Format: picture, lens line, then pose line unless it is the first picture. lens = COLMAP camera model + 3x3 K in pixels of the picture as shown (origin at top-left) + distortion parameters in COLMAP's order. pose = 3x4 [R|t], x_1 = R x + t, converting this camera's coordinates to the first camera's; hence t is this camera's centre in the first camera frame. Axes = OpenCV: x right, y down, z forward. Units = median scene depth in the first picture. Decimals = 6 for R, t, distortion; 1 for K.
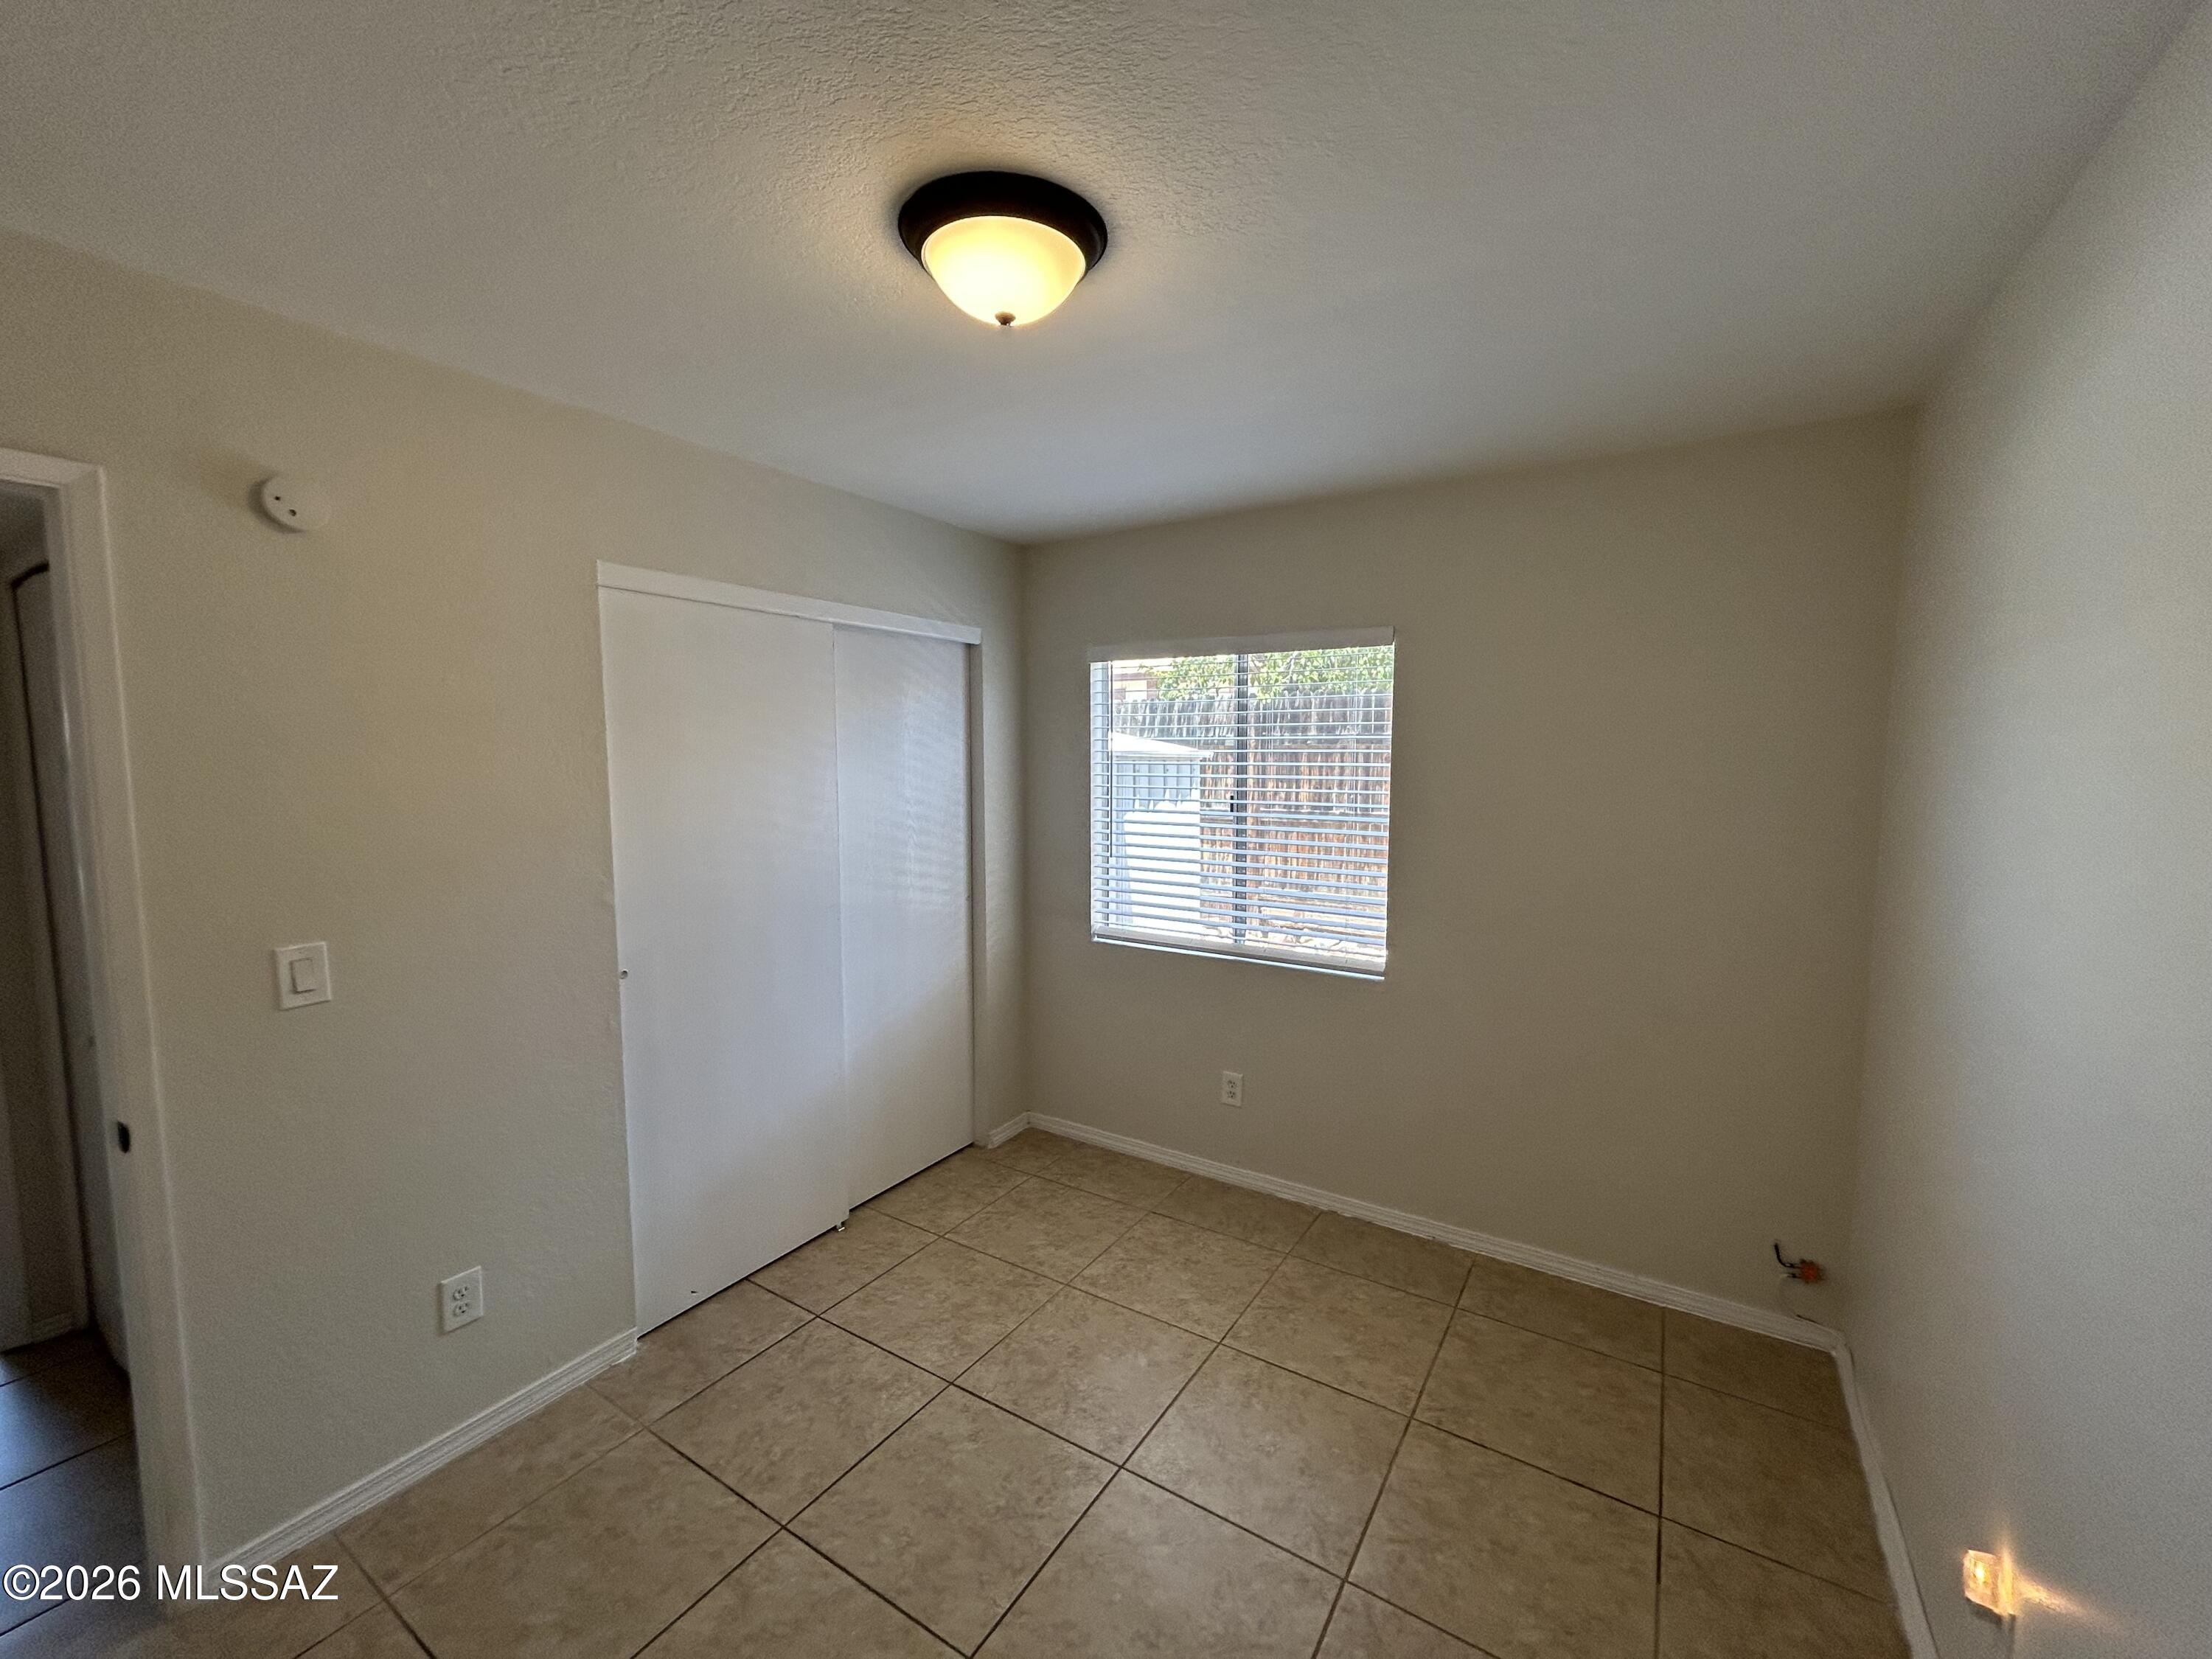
lens RADIAL K [[897.8, 0, 1127.7], [0, 897.8, 825.8], [0, 0, 1]] dist [-0.004849, 0.002085]
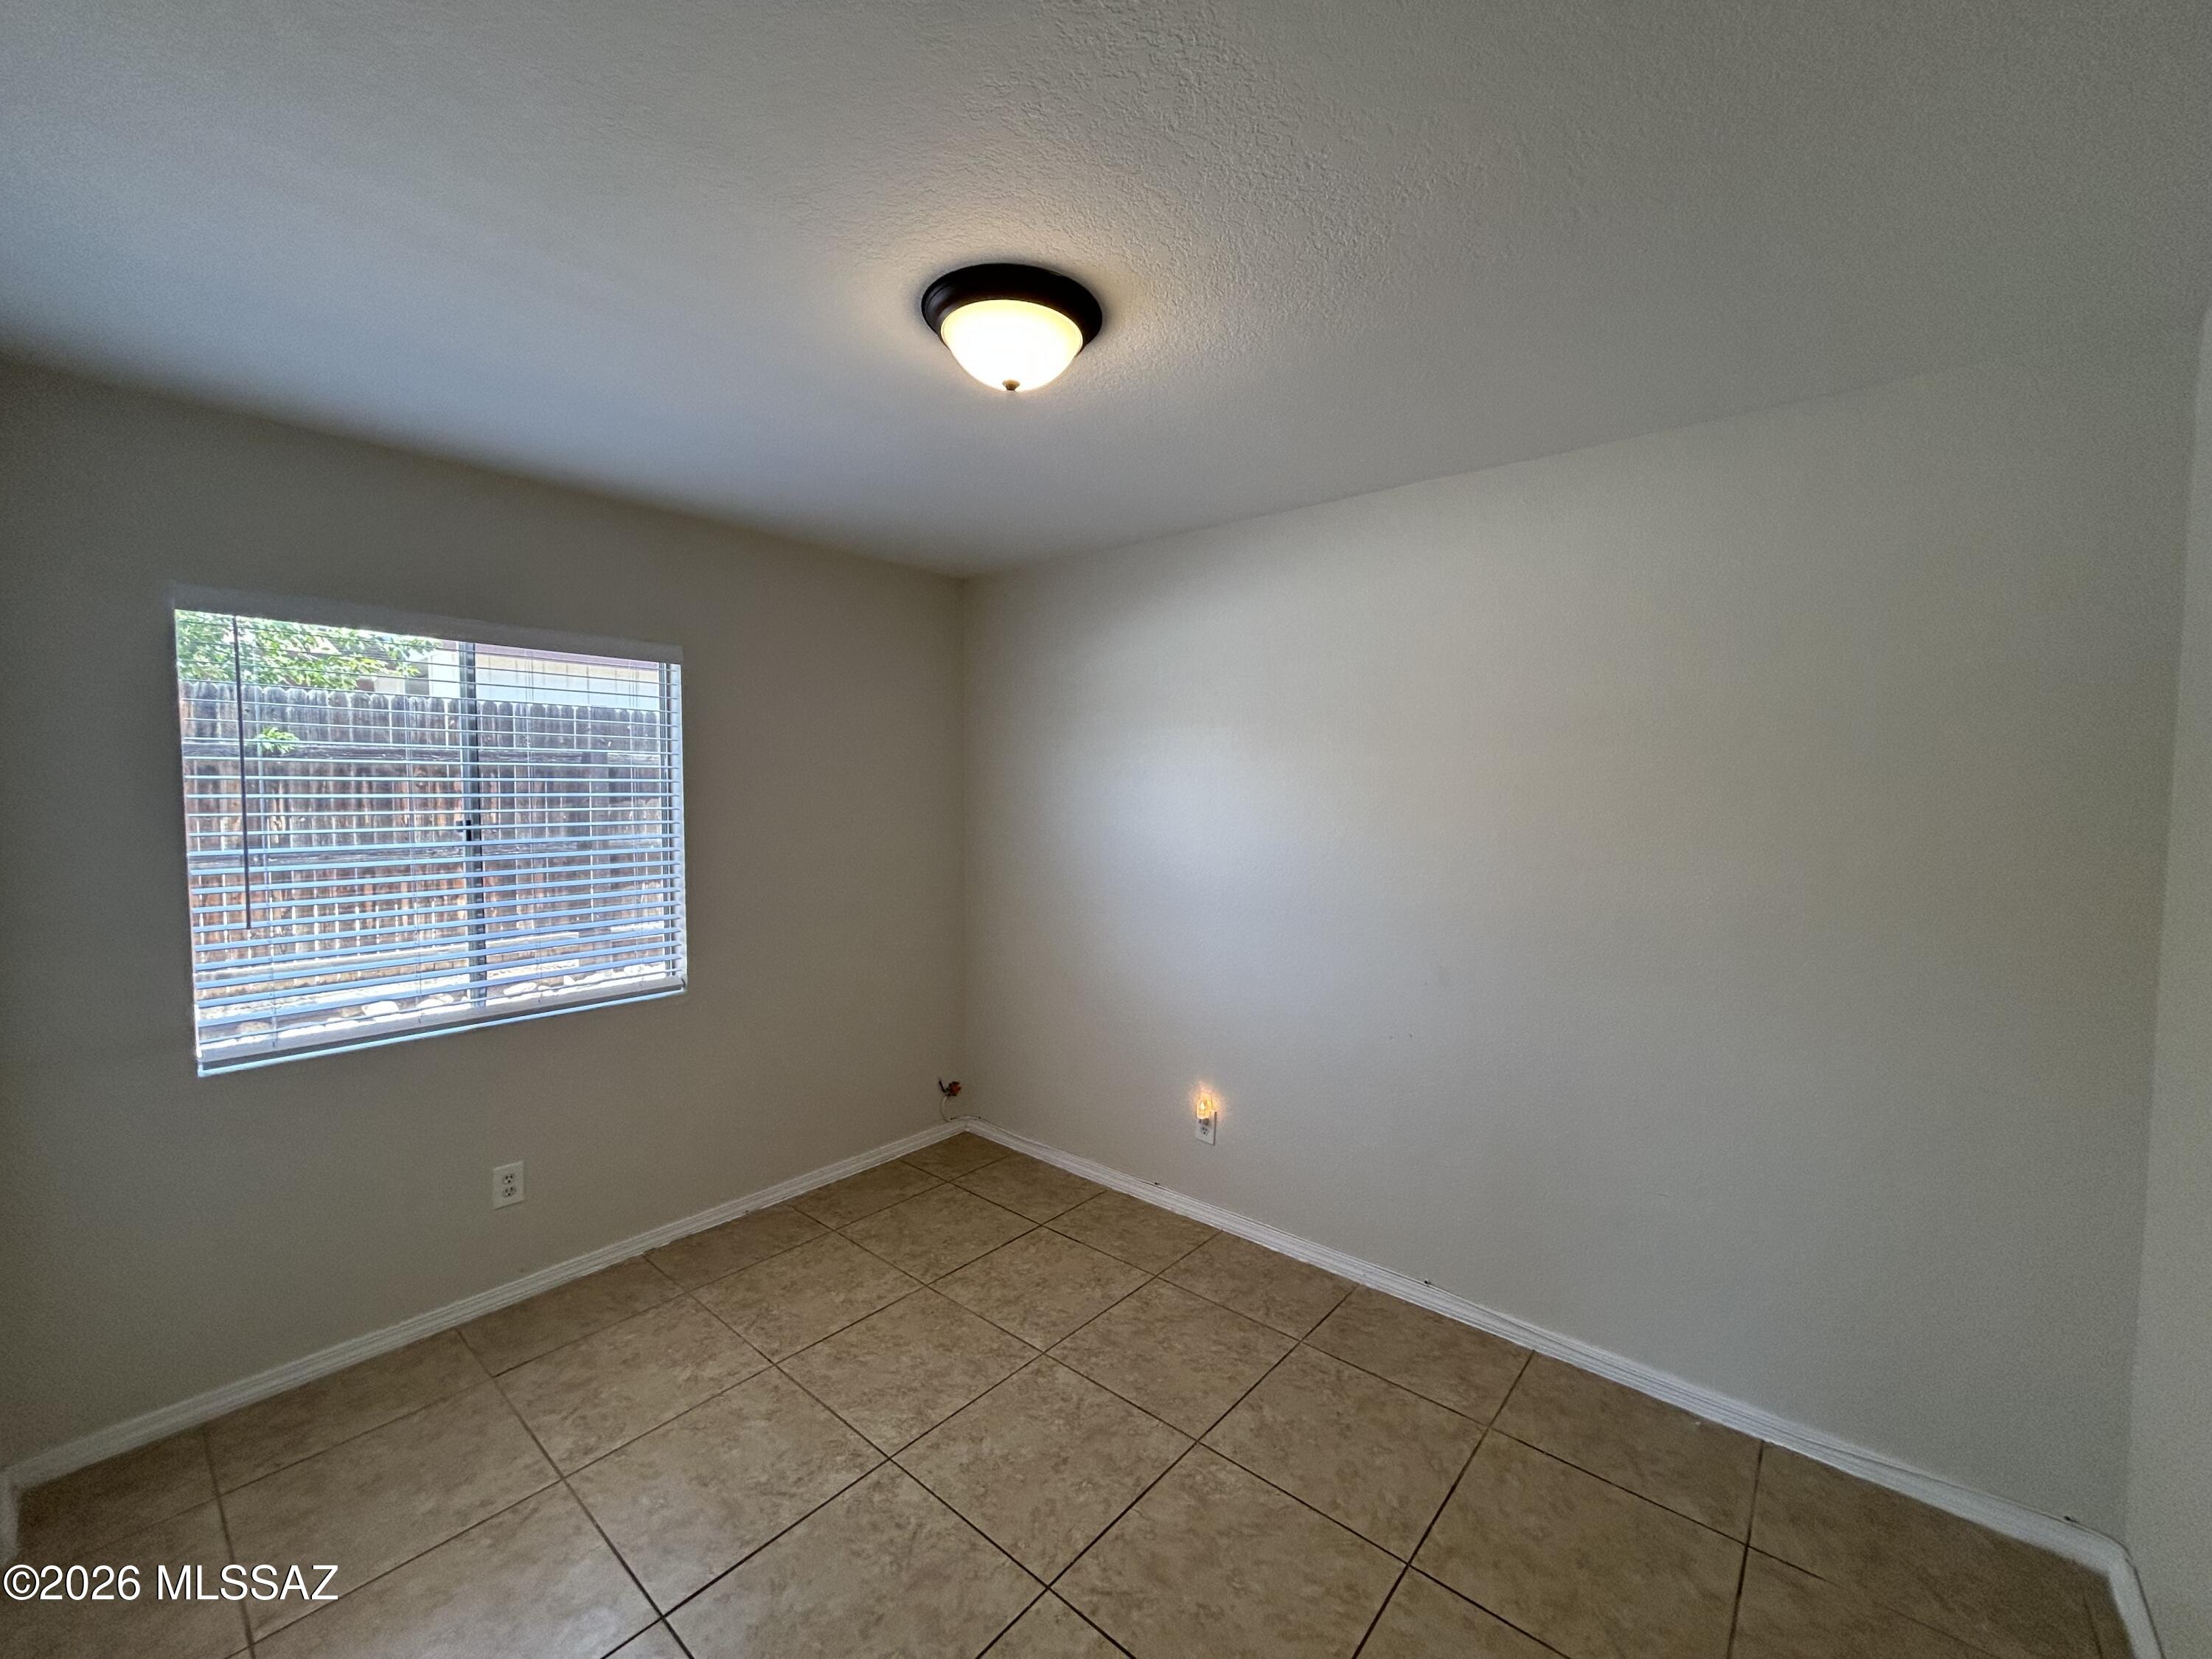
lens RADIAL K [[897.8, 0, 1099.9], [0, 897.8, 820.4], [0, 0, 1]] dist [-0.004849, 0.002085]
pose [[0.136523, -0.046609, 0.989540, -0.657971], [0.065459, 0.997134, 0.037935, -0.030202], [-0.988472, 0.059595, 0.139182, 0.389202]]
